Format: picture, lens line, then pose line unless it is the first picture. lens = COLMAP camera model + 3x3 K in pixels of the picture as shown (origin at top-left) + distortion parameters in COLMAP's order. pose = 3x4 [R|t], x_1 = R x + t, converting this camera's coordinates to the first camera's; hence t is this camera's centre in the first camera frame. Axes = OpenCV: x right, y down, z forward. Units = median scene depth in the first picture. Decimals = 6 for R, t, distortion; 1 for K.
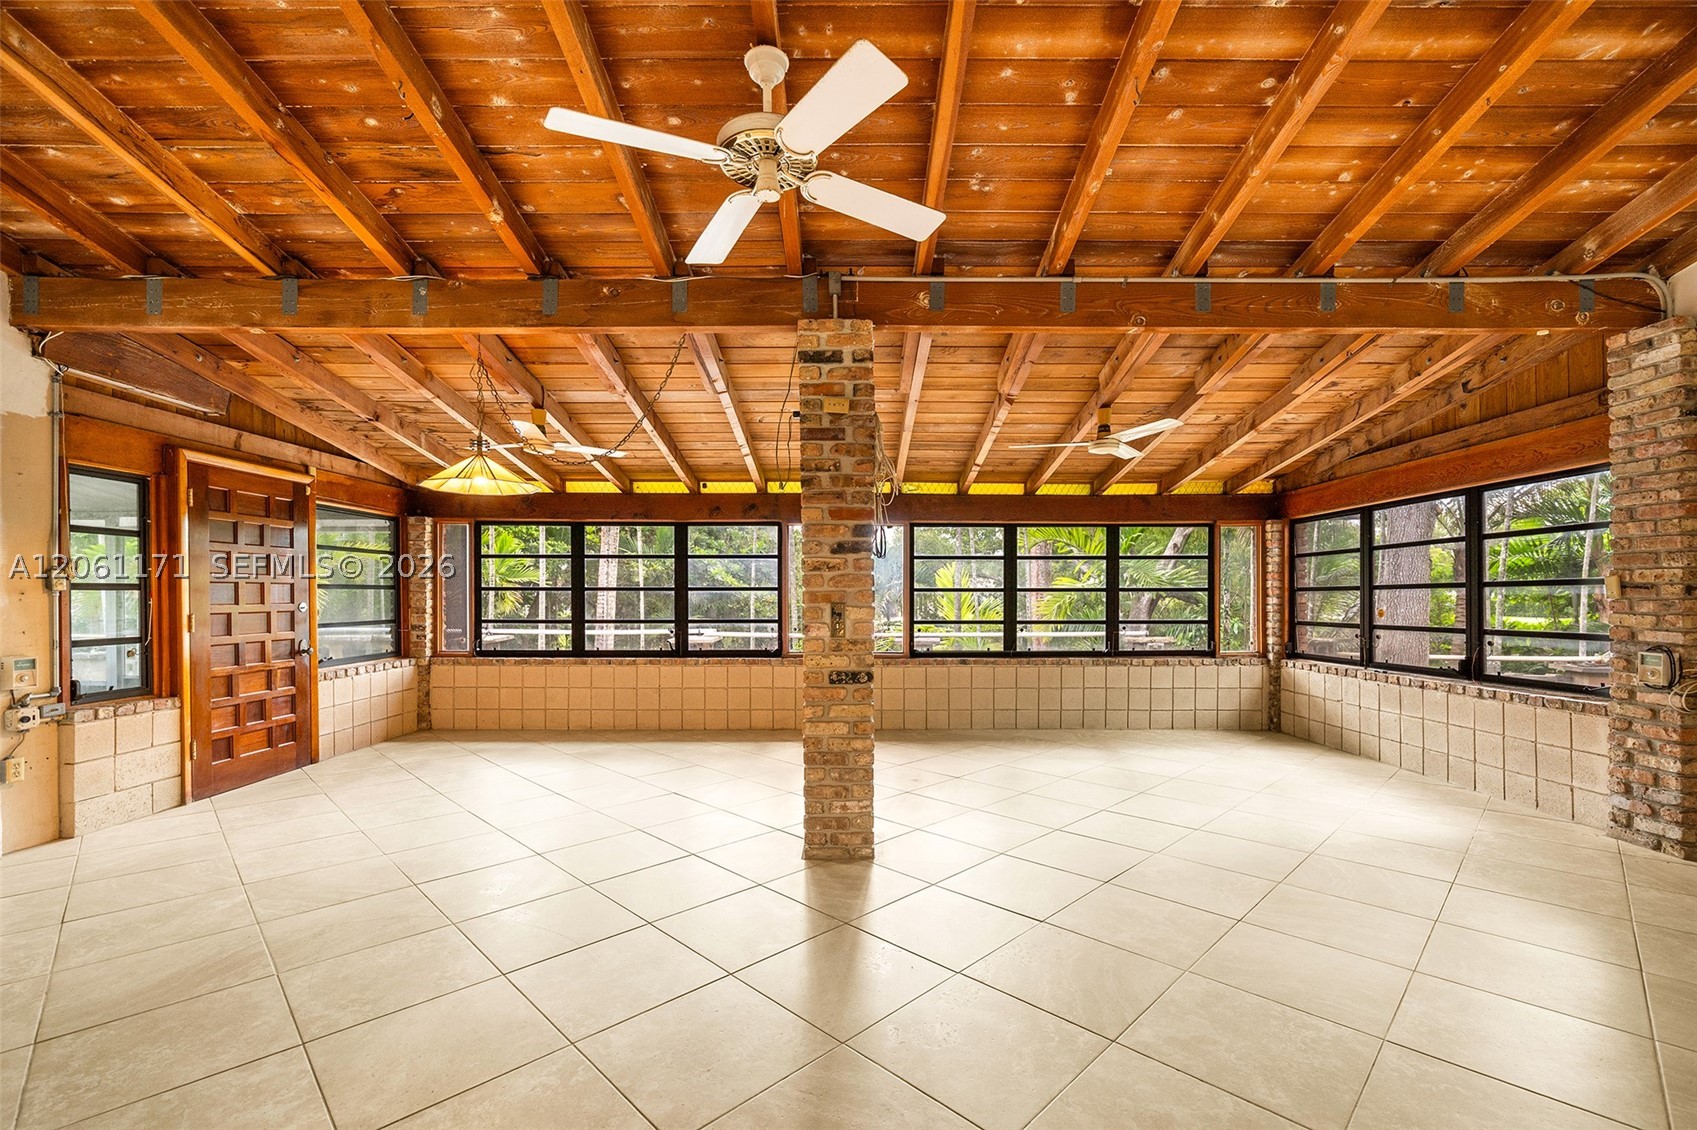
lens RADIAL K [[703.5, 0, 855.4], [0, 703.5, 597.2], [0, 0, 1]] dist [0.003881, -0.000942]
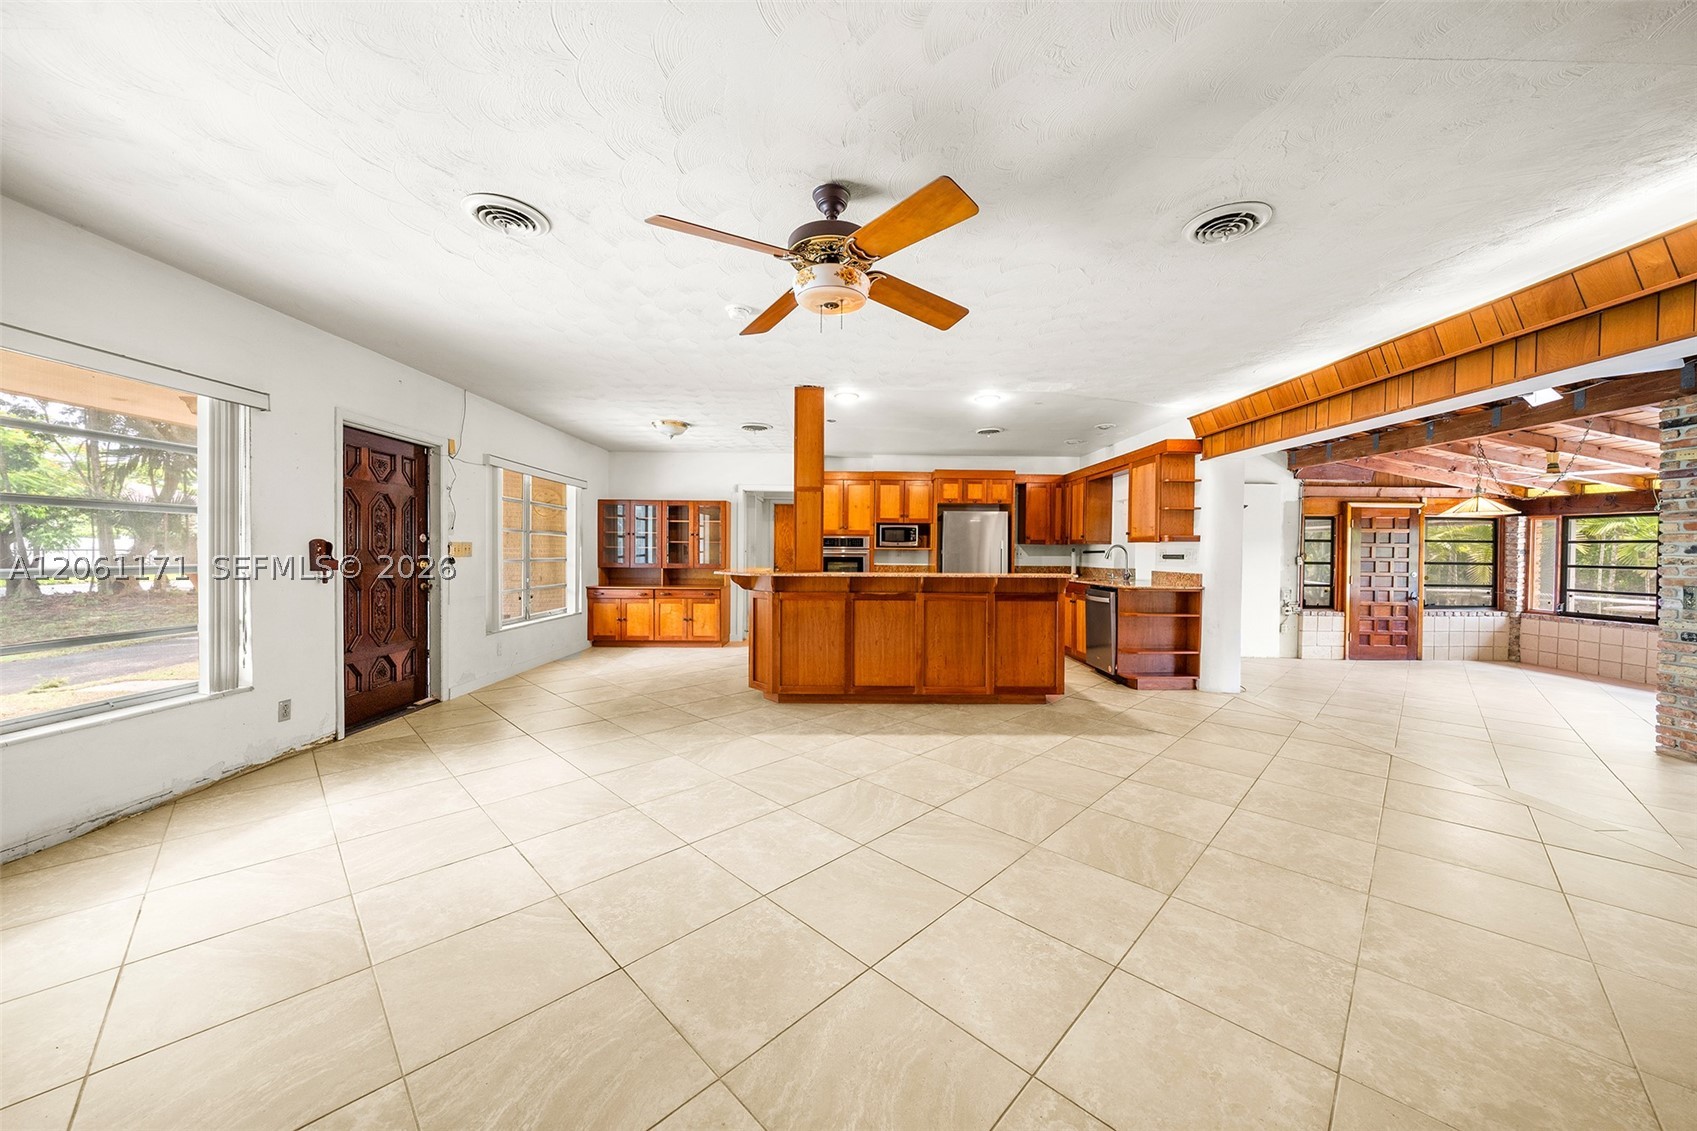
lens RADIAL K [[599.6, 0, 841.5], [0, 599.6, 560.3], [0, 0, 1]] dist [-0.005423, 0.000067]
pose [[-0.003284, 0.016523, -0.999858, 0.794946], [-0.016854, 0.999721, 0.016577, -0.024359], [0.999853, 0.016906, -0.003004, -0.507188]]
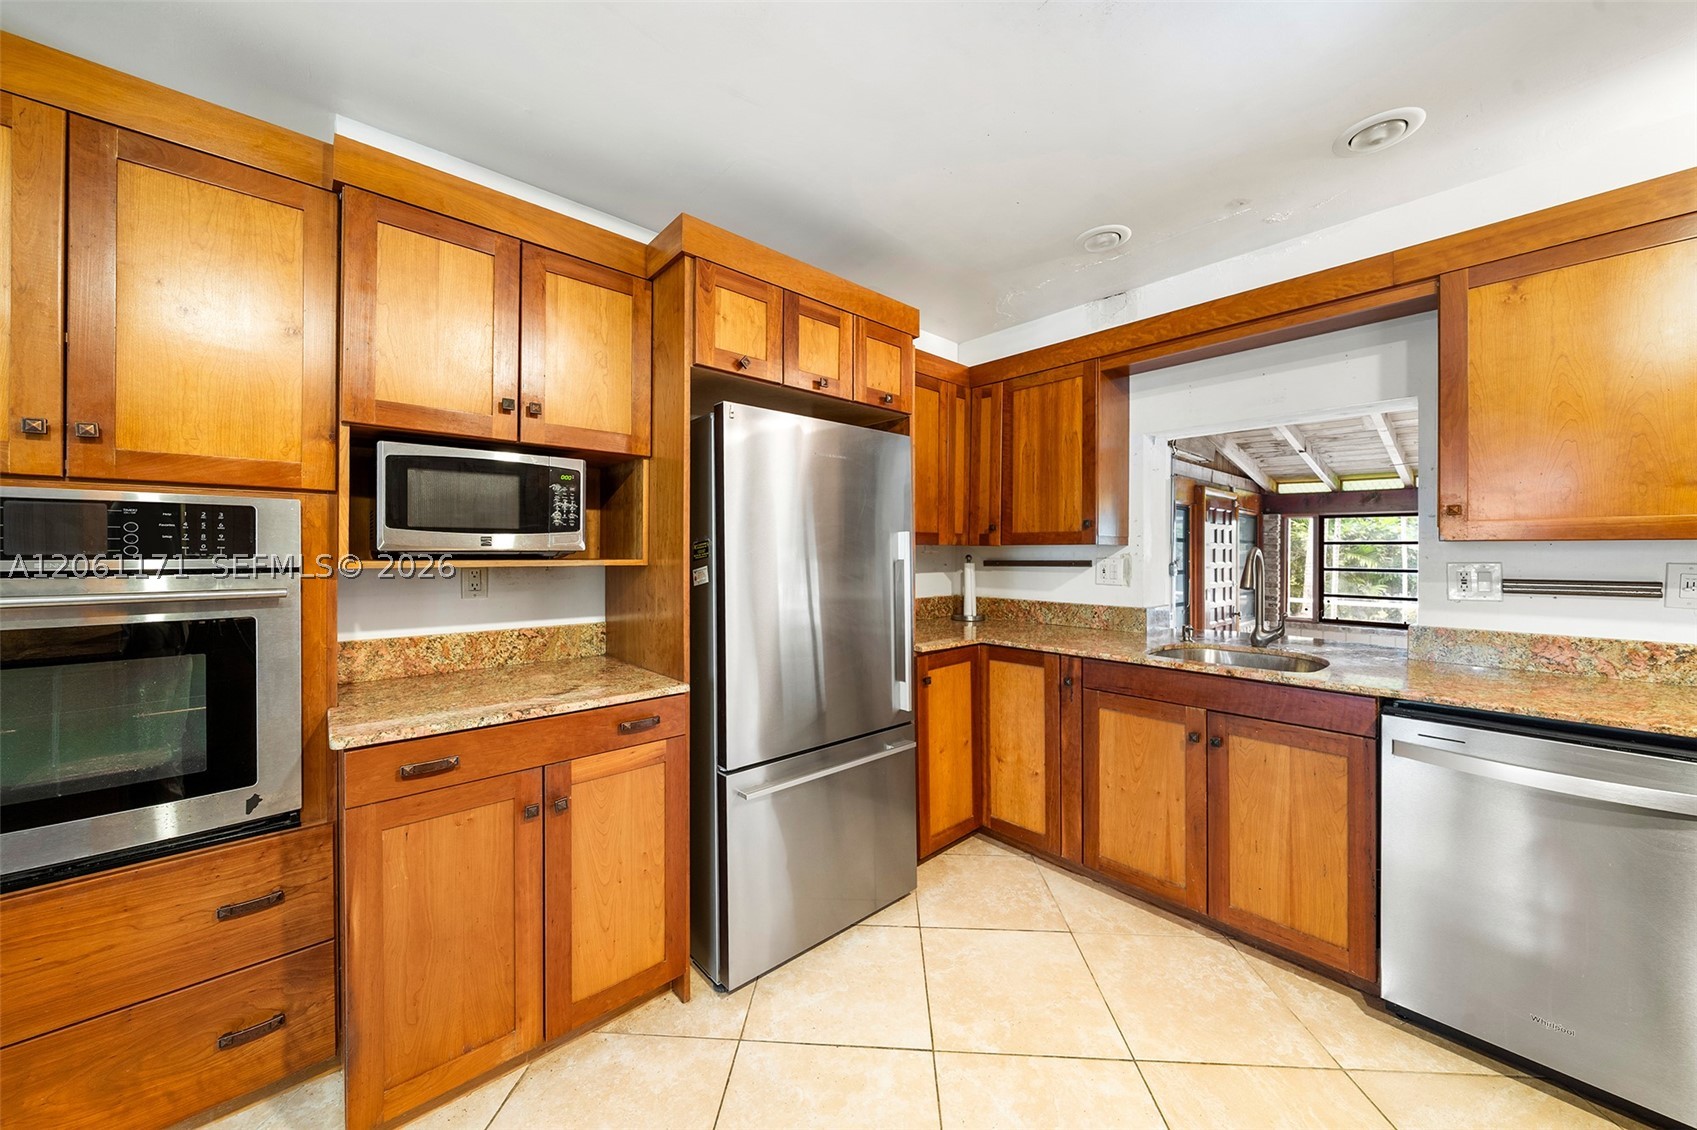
lens RADIAL K [[599.6, 0, 850.9], [0, 599.6, 551.0], [0, 0, 1]] dist [-0.005423, 0.000067]
pose [[0.668561, 0.002170, -0.743654, -0.388542], [-0.009598, 0.999938, -0.005711, -0.038643], [0.743595, 0.010956, 0.668540, -0.435663]]
